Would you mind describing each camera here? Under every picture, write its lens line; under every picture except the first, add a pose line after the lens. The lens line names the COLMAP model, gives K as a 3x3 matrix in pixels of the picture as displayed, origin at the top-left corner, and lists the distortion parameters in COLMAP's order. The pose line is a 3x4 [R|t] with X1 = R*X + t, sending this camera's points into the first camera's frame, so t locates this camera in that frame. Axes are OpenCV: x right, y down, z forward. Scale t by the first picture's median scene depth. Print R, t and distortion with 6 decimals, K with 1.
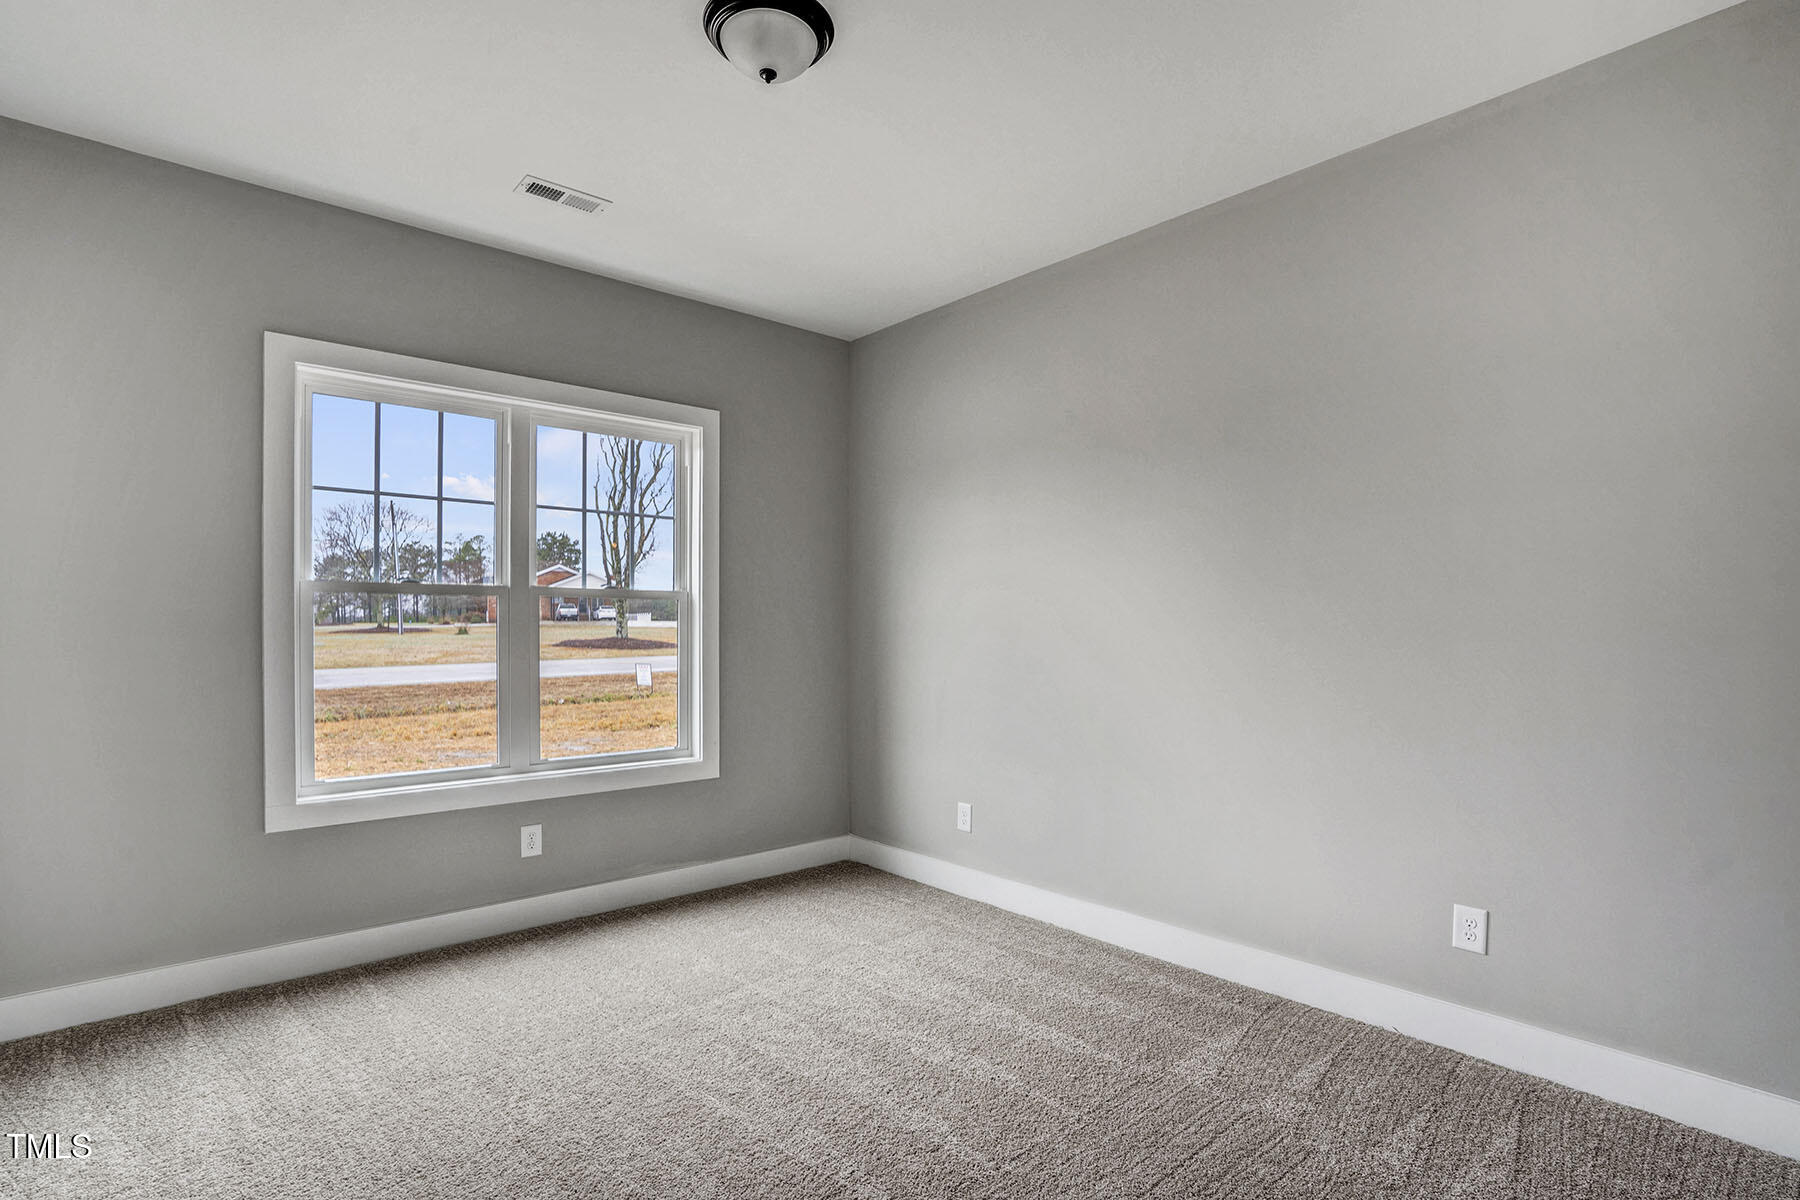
lens RADIAL K [[928.4, 0, 897.3], [0, 928.4, 616.4], [0, 0, 1]] dist [0.003524, 0.000803]
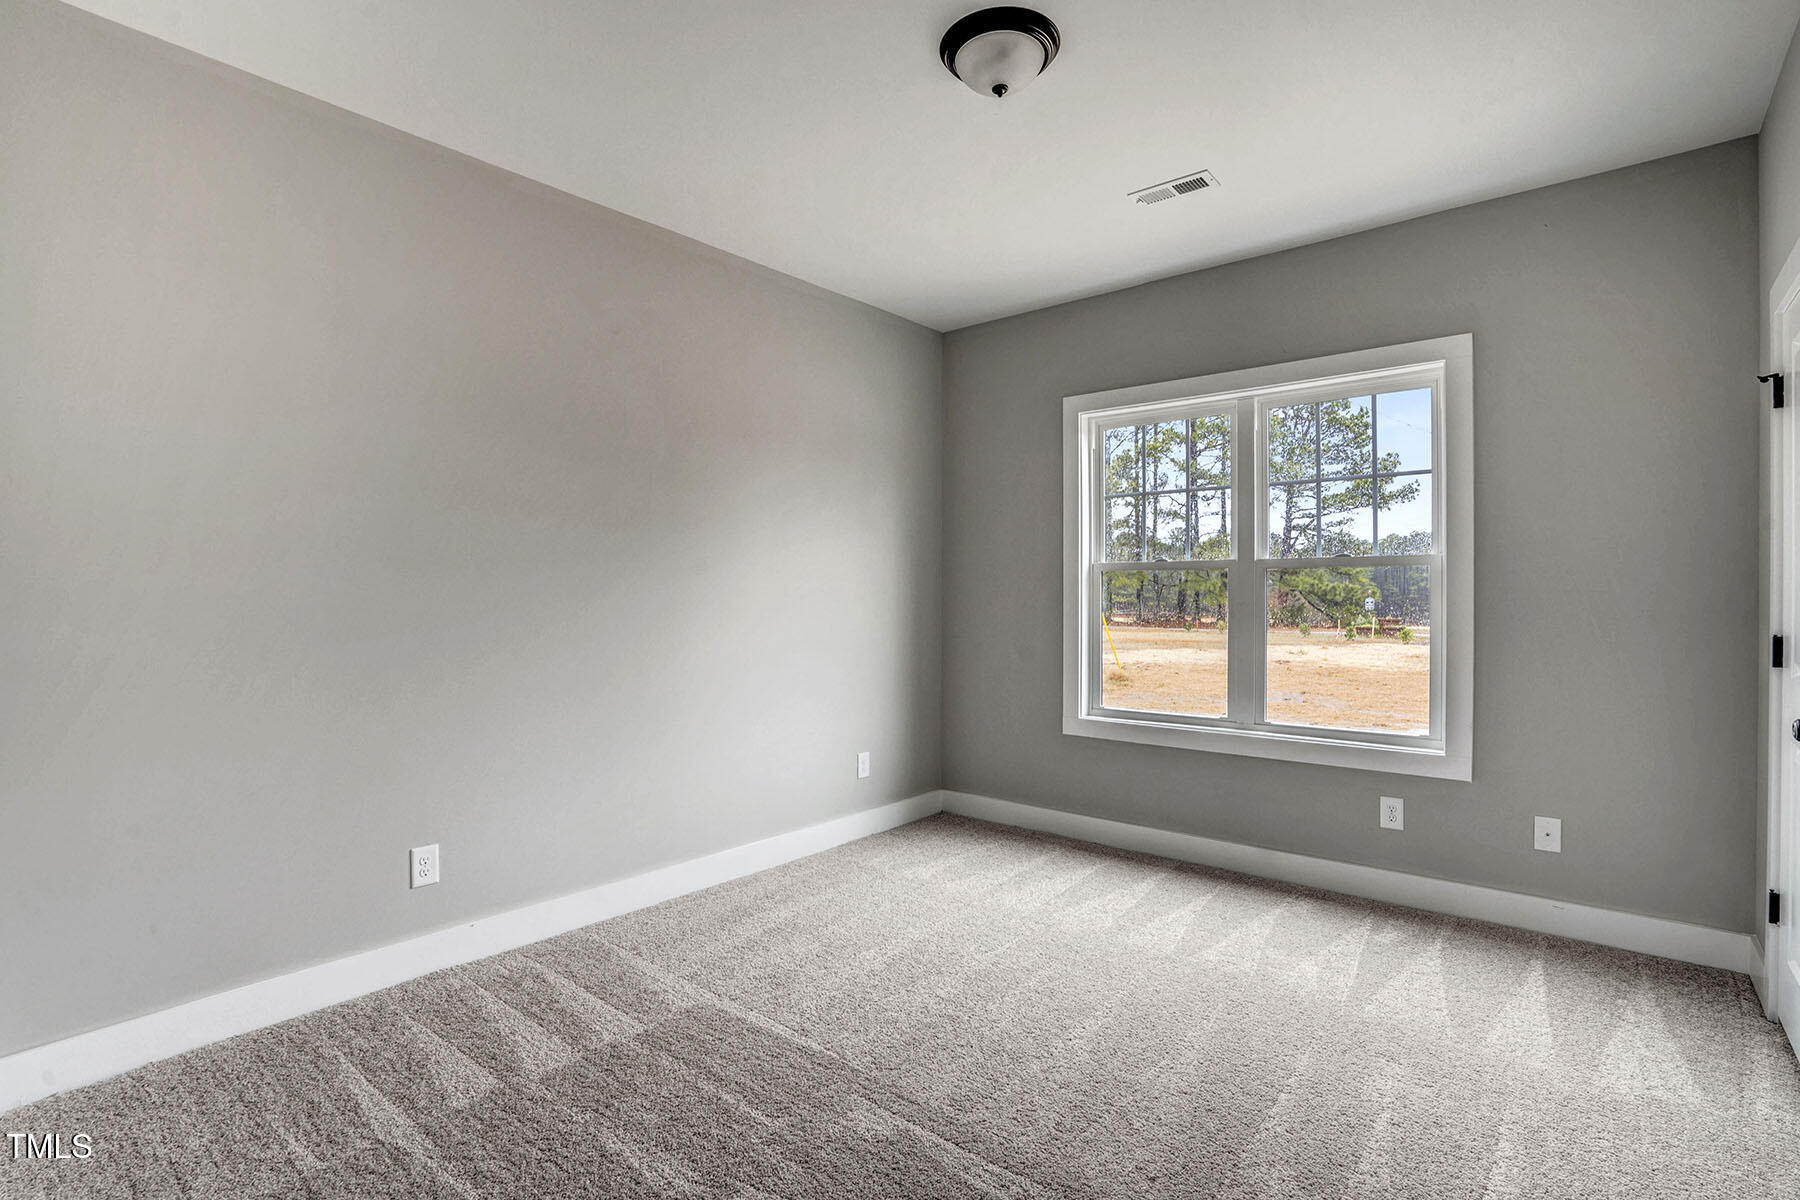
lens RADIAL K [[864.0, 0, 944.4], [0, 864.0, 599.5], [0, 0, 1]] dist [-0.000728, -0.000195]
pose [[0.172880, 0.010507, -0.984887, 0.528278], [0.006930, 0.999905, 0.011884, -0.000428], [0.984919, -0.008880, 0.172790, 0.462361]]
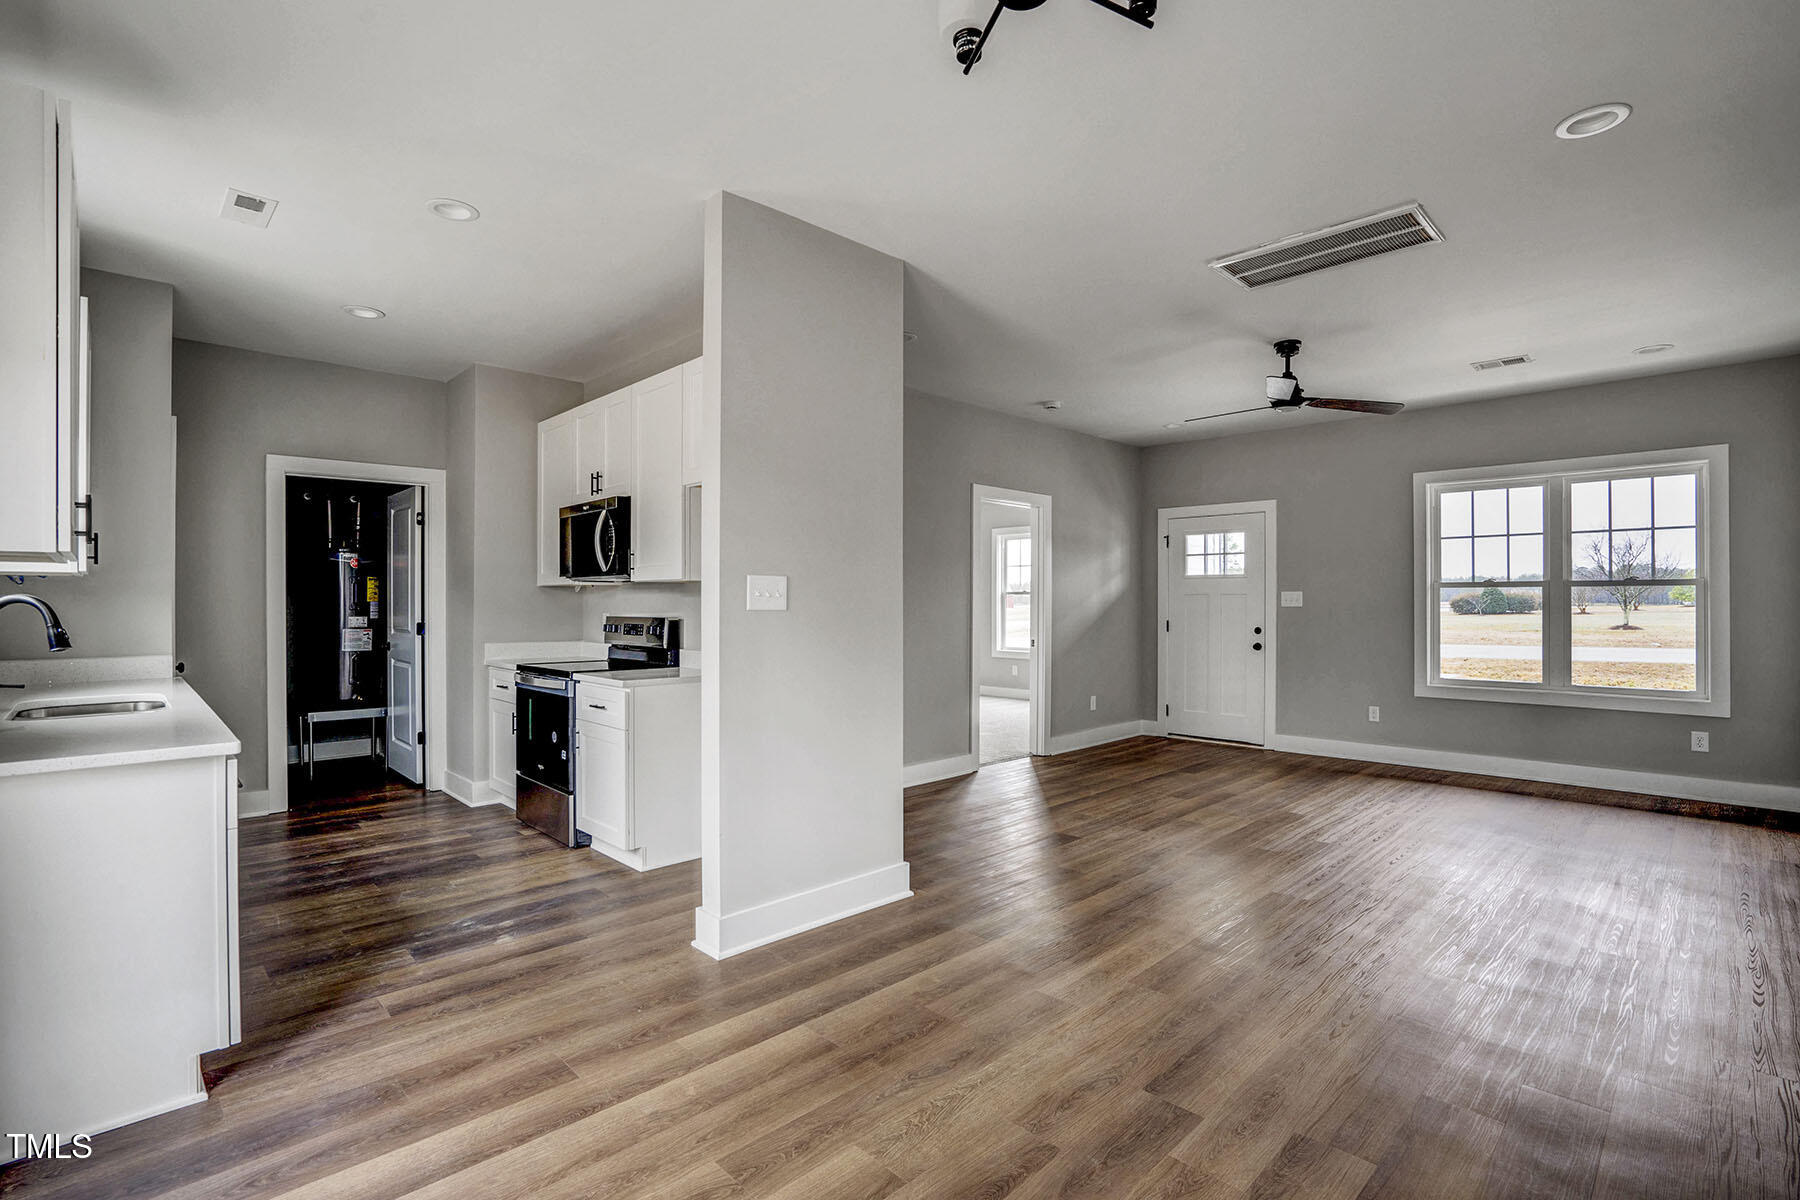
lens RADIAL K [[845.7, 0, 900.0], [0, 845.7, 600.0], [0, 0, 1]] dist [-0.058486, 0.022042]
pose [[0.045539, -0.003188, -0.998957, 1.024424], [0.006892, 0.999972, -0.002877, -0.001257], [0.998939, -0.006754, 0.045560, -0.269036]]
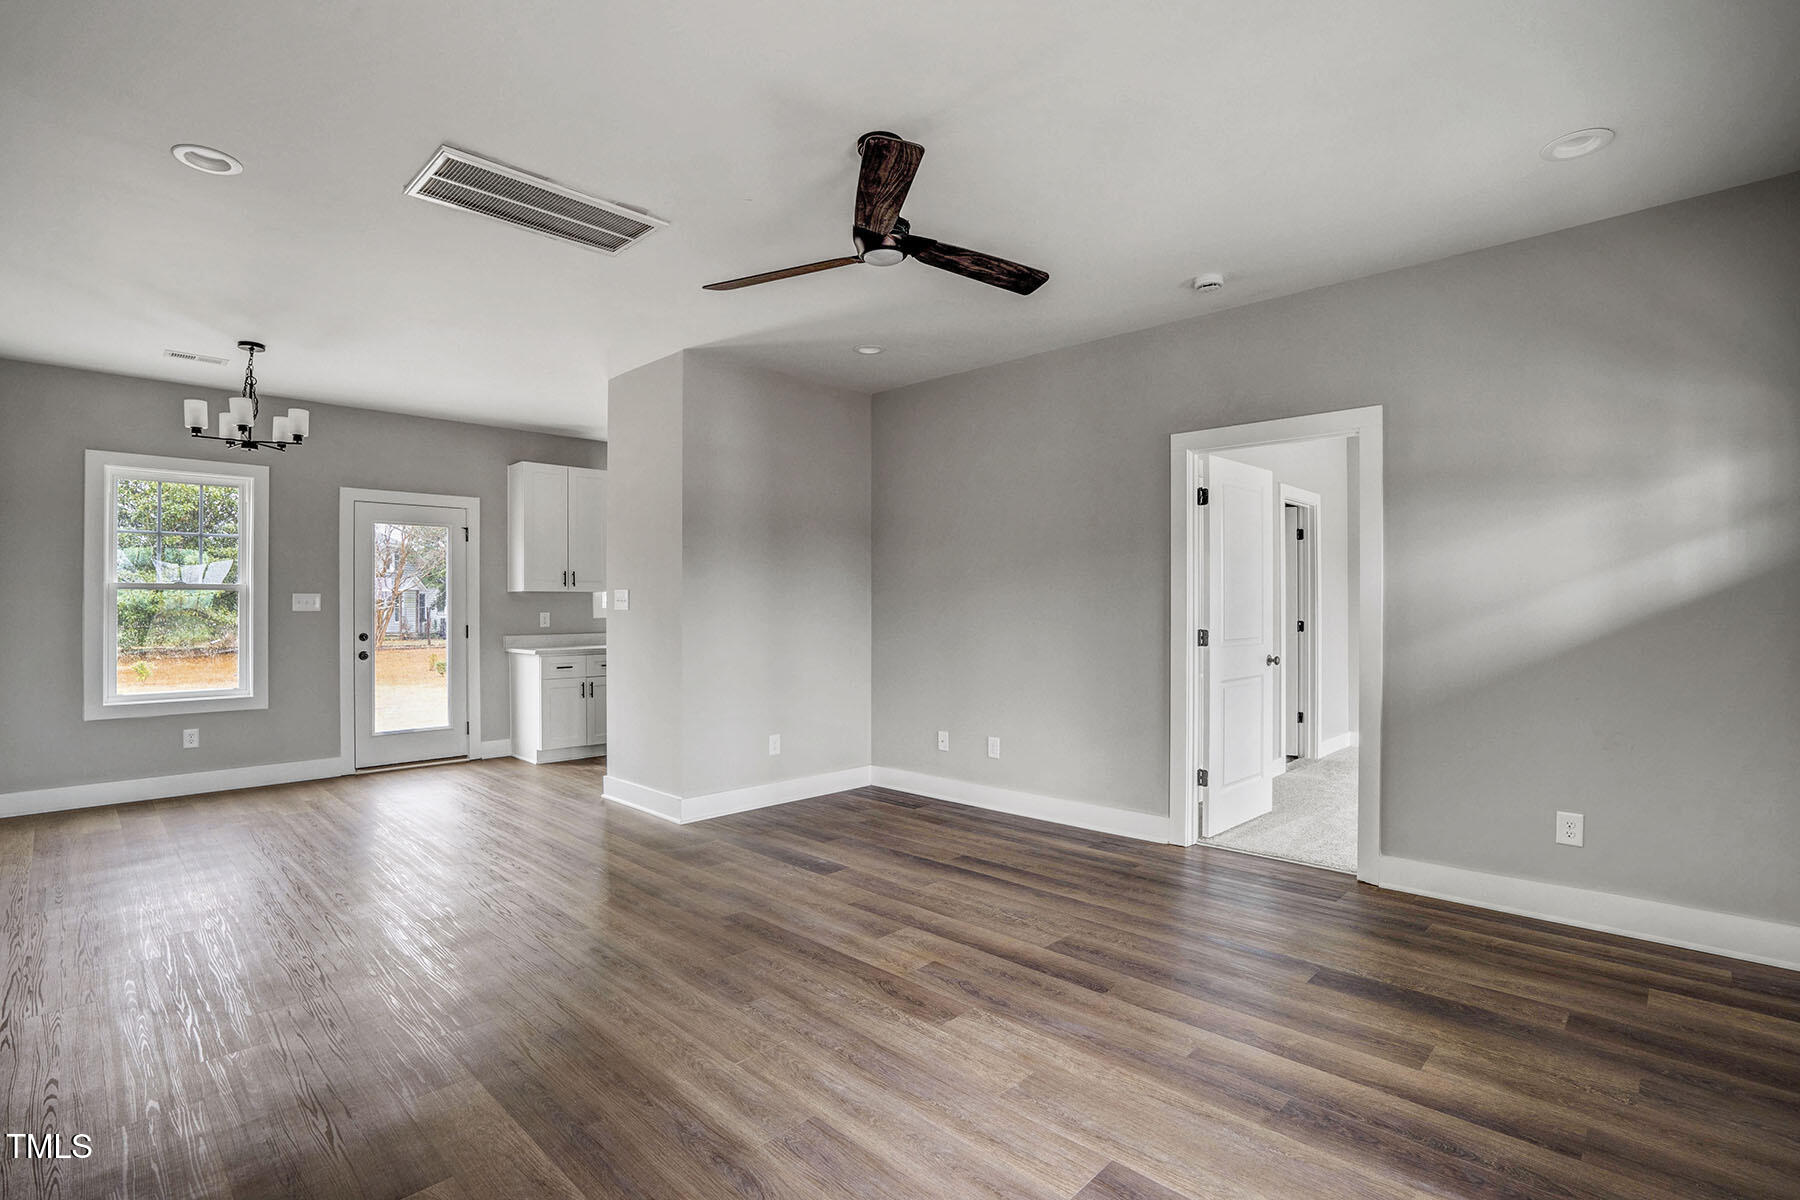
lens RADIAL K [[849.6, 0, 896.1], [0, 849.6, 612.7], [0, 0, 1]] dist [-0.059945, 0.022253]
pose [[-0.997931, 0.003997, -0.064174, -0.127550], [0.003885, 0.999991, 0.001868, 0.007788], [0.064181, 0.001614, -0.997937, 1.027868]]
